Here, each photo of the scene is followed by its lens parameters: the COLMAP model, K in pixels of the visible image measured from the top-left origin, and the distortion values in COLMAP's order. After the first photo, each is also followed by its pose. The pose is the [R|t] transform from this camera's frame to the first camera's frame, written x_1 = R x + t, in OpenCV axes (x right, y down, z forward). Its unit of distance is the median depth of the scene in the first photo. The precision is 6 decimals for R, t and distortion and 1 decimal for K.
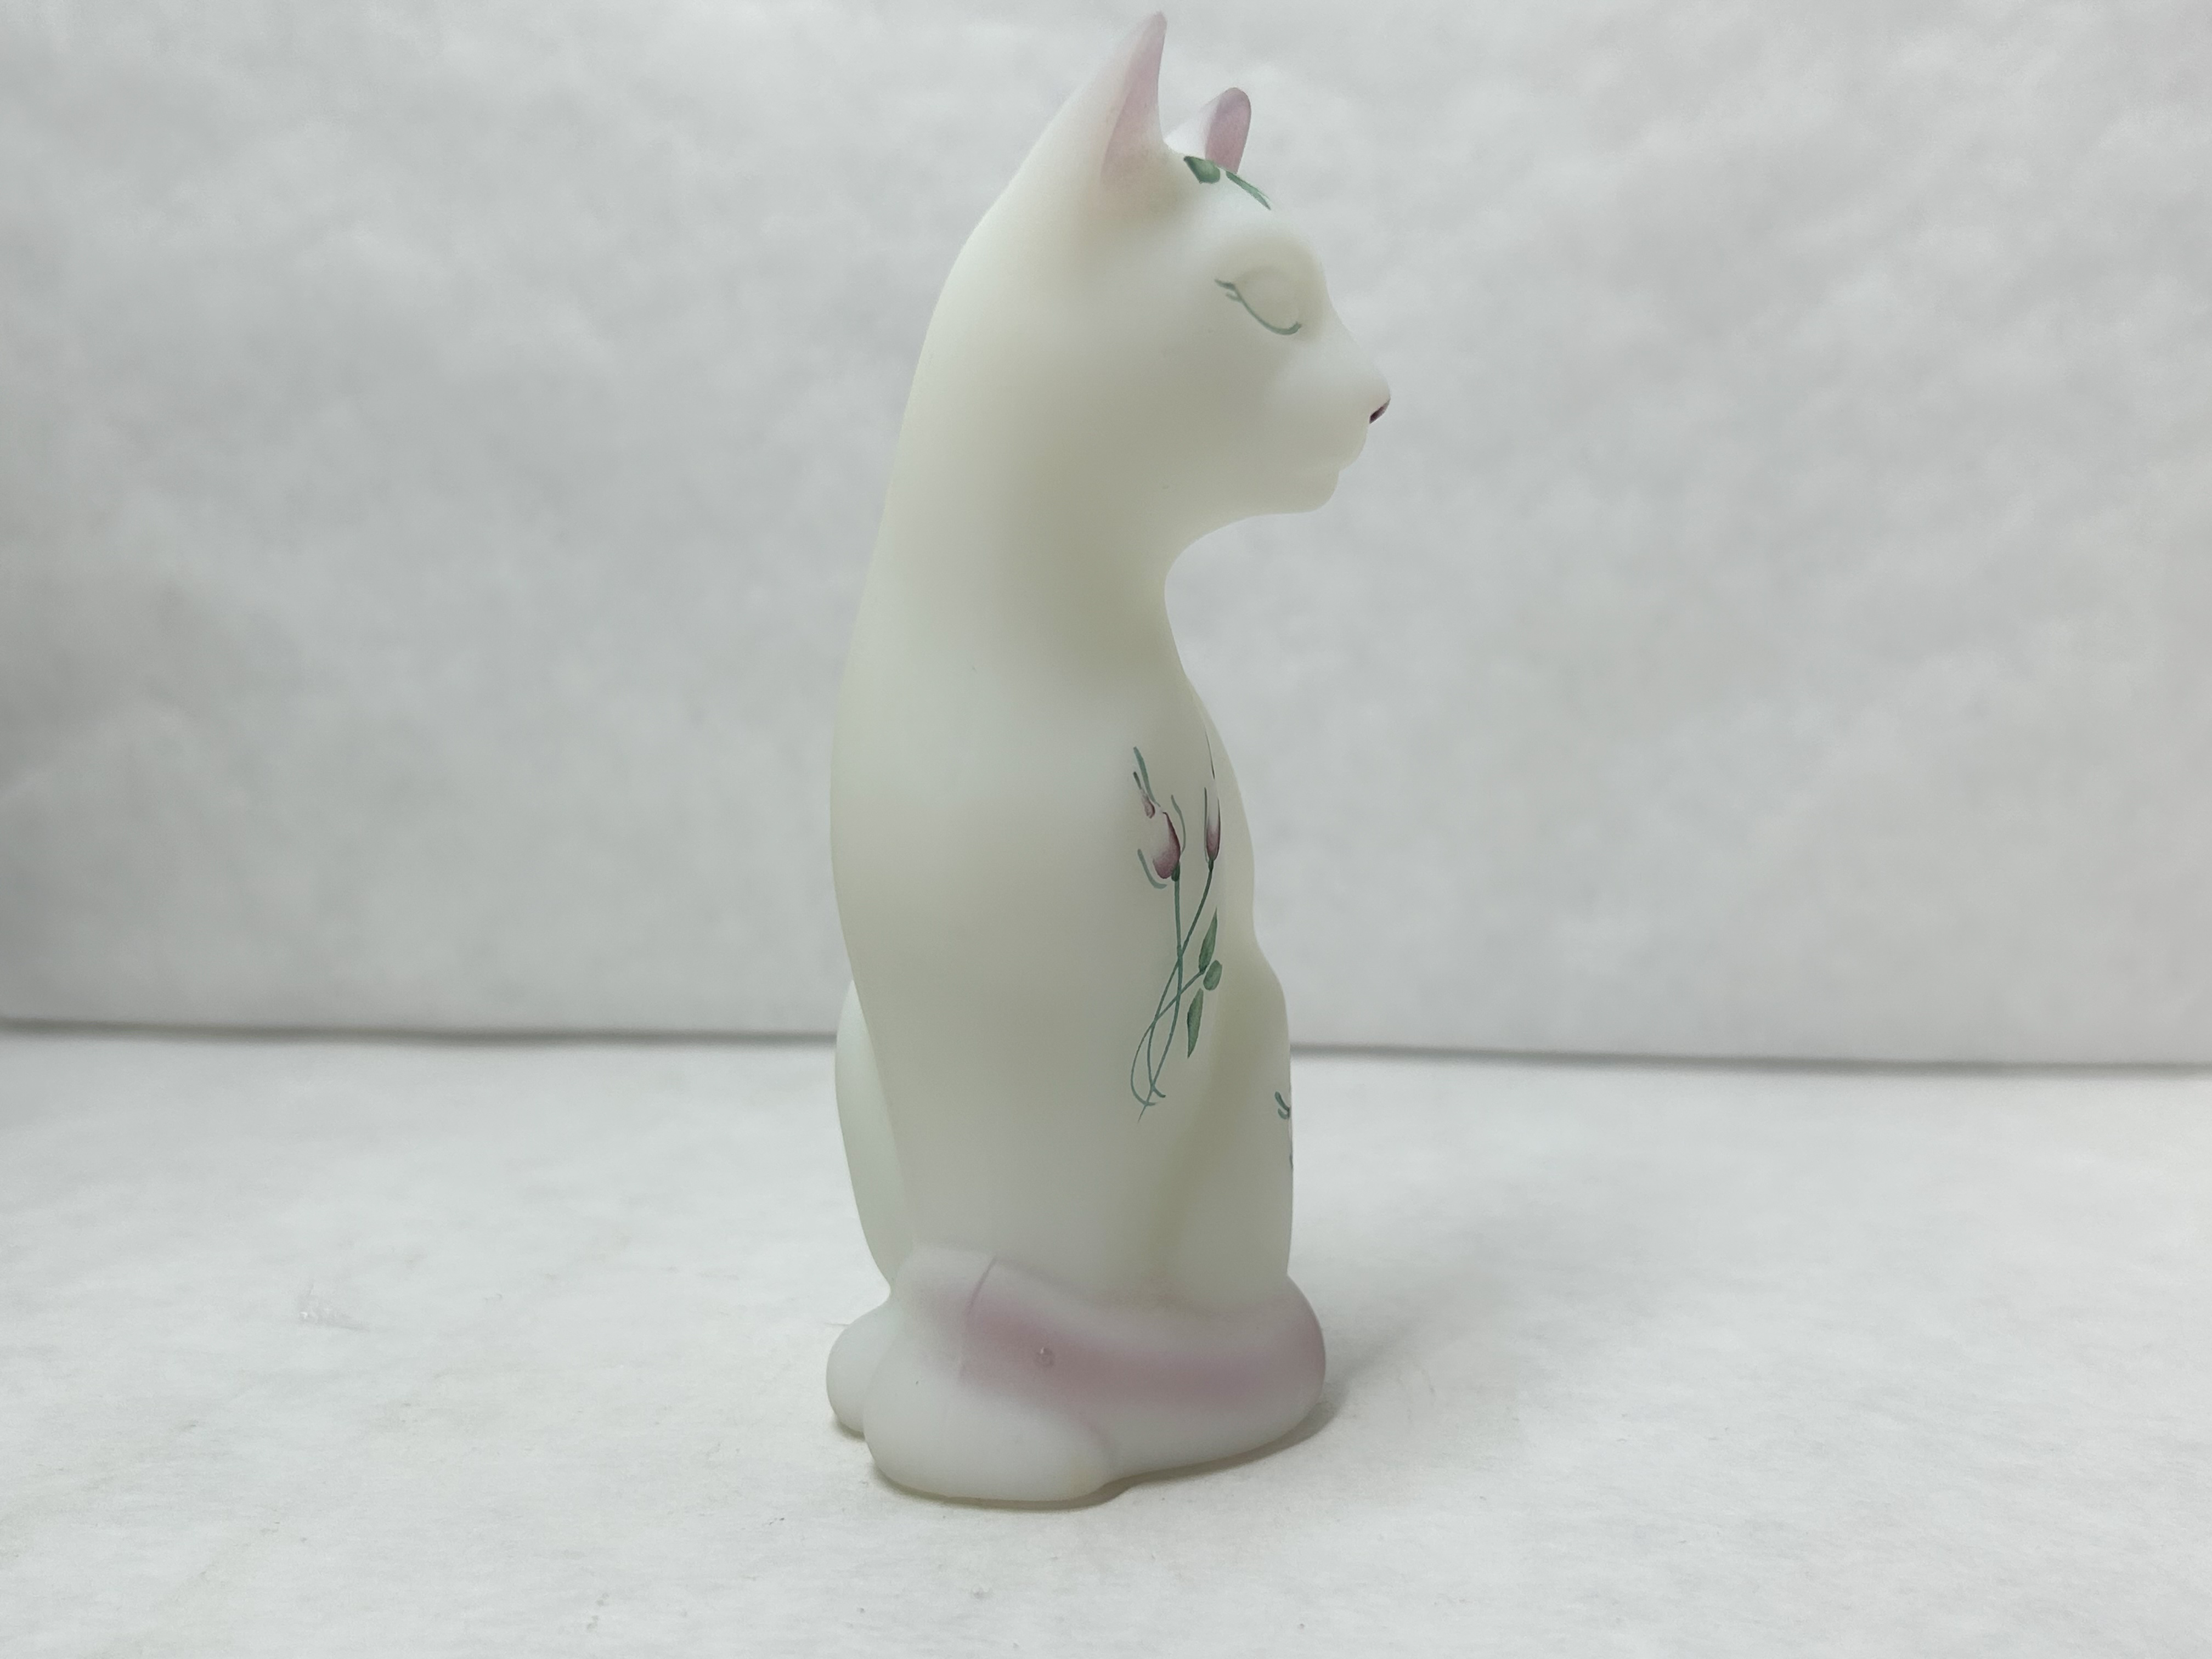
lens RADIAL K [[2879.8, 0, 968.1], [0, 2879.8, 830.0], [0, 0, 1]] dist [0.036029, -0.239005]
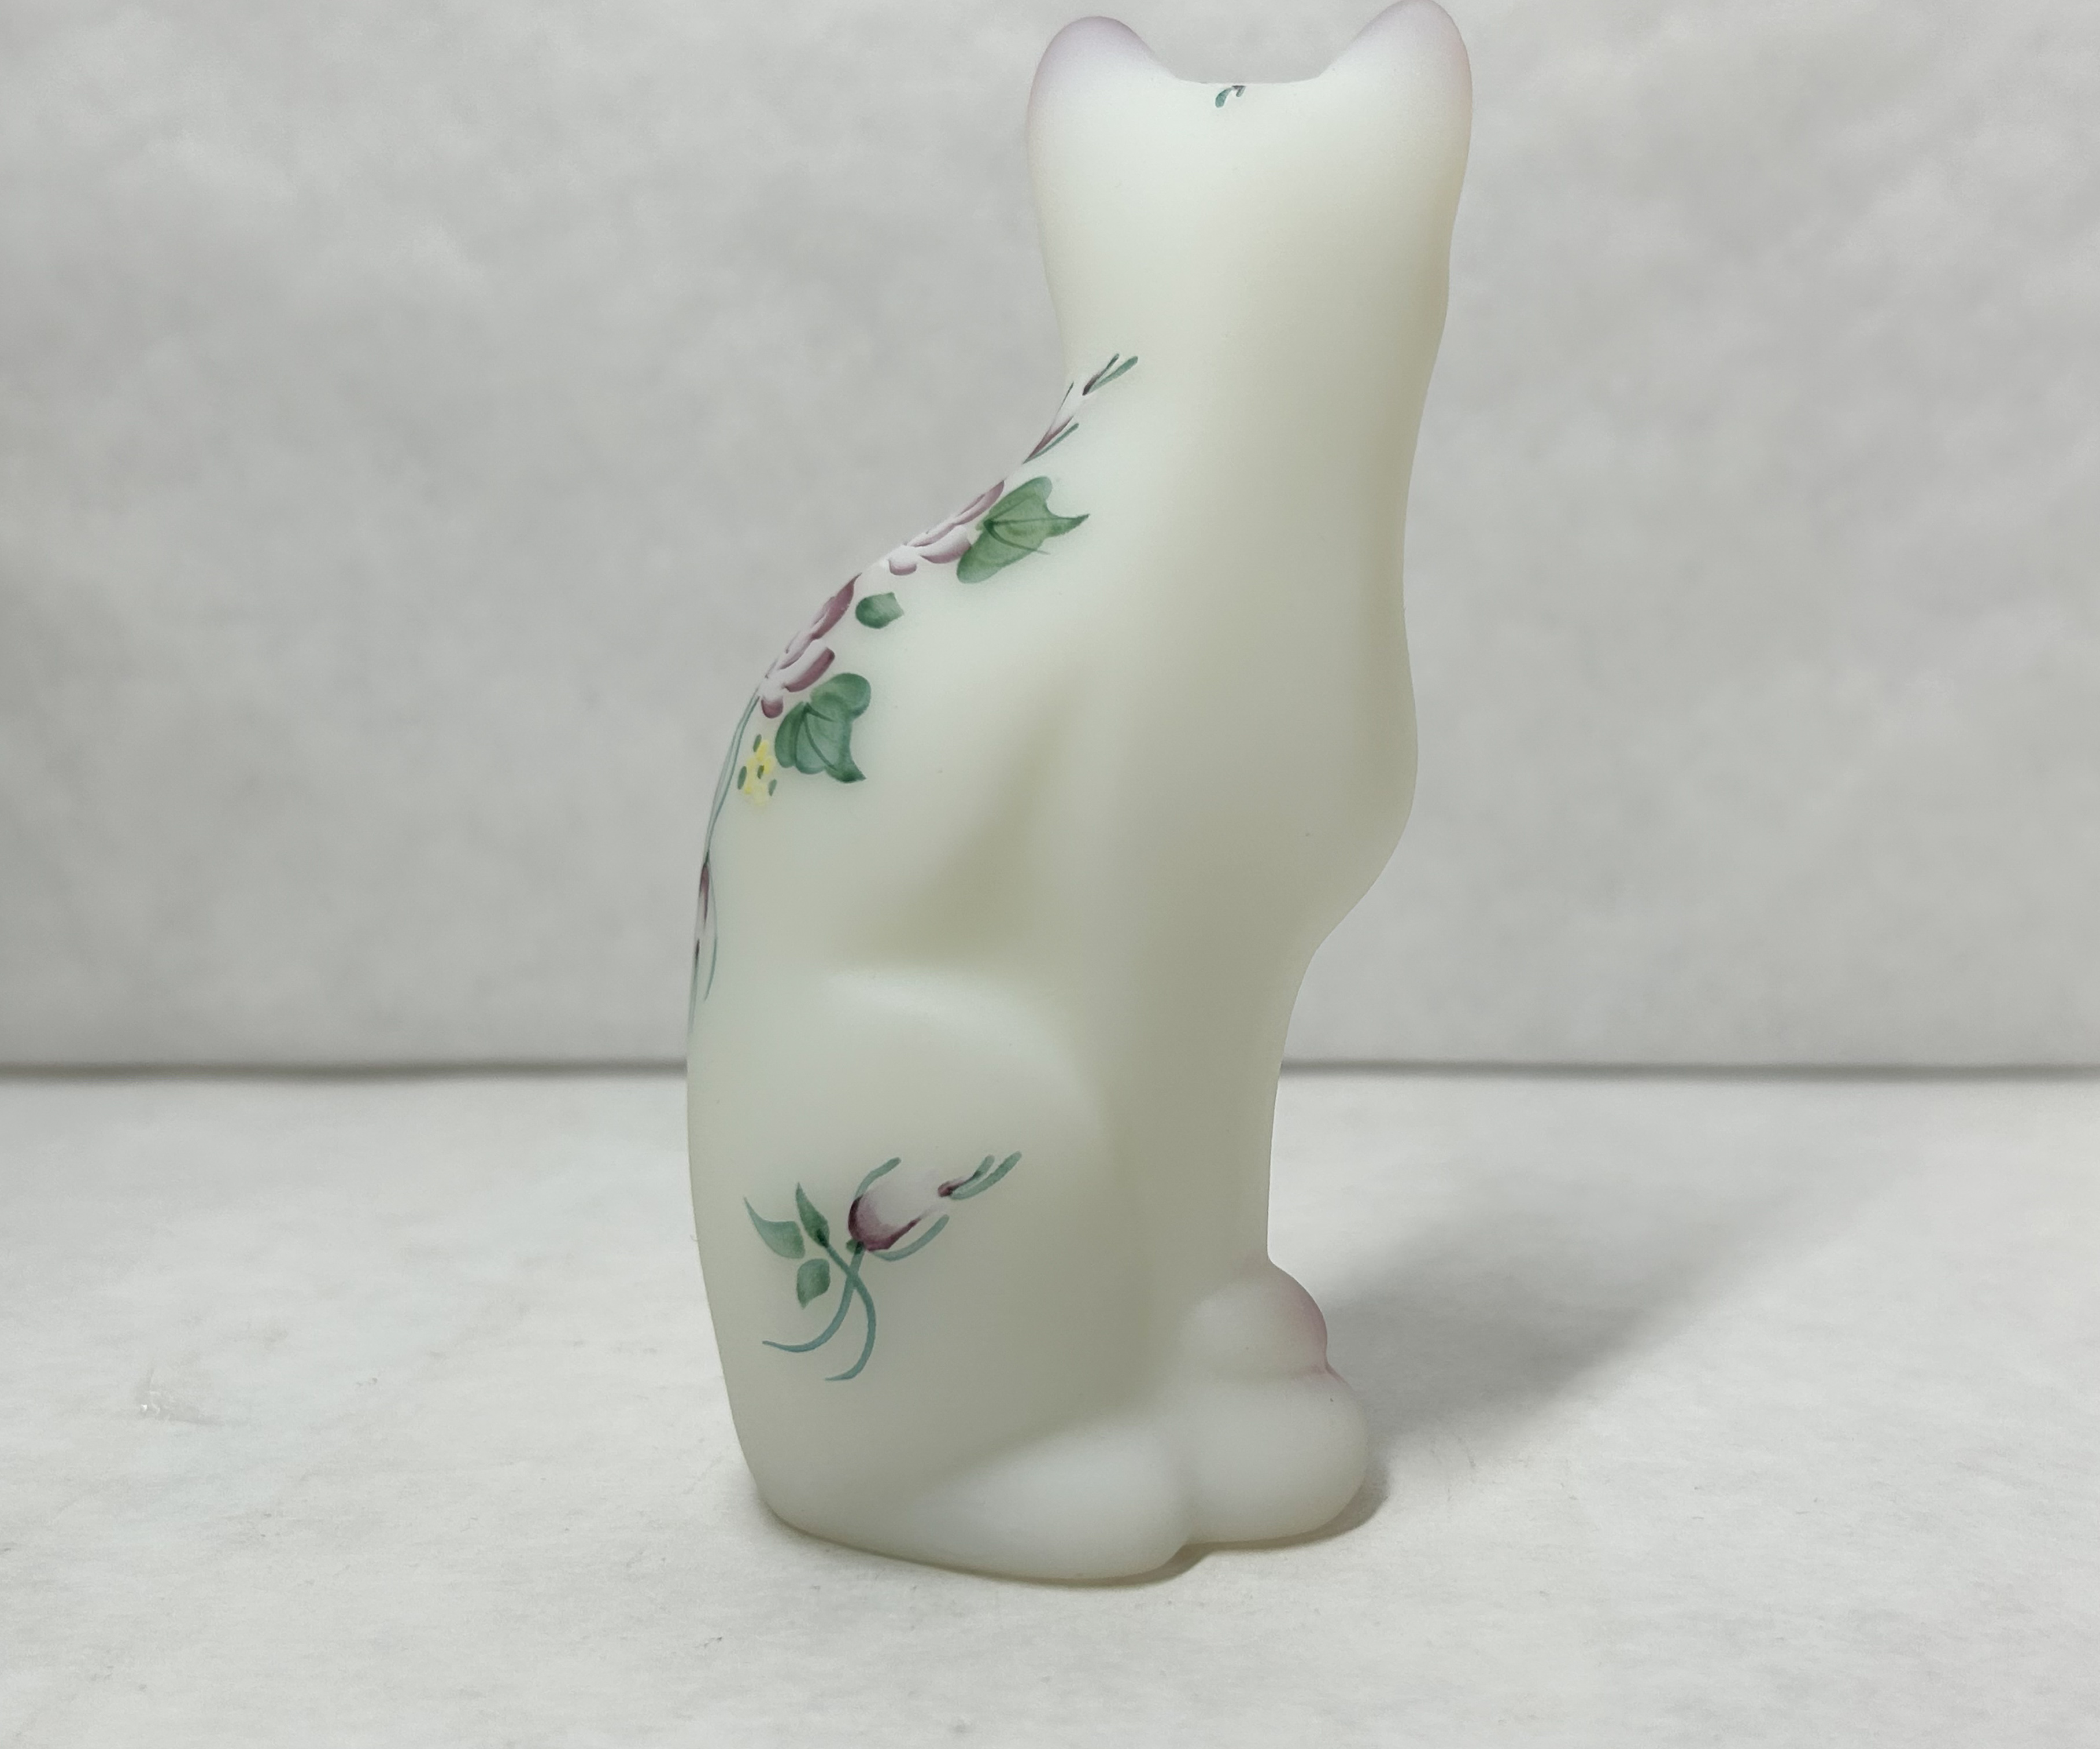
lens RADIAL K [[2926.7, 0, 1050.0], [0, 2926.7, 874.5], [0, 0, 1]] dist [-0.009038, -0.026586]
pose [[0.997510, -0.016566, 0.068559, -0.021244], [0.015605, 0.999773, 0.014520, 0.003432], [-0.068784, -0.013414, 0.997541, 0.131725]]
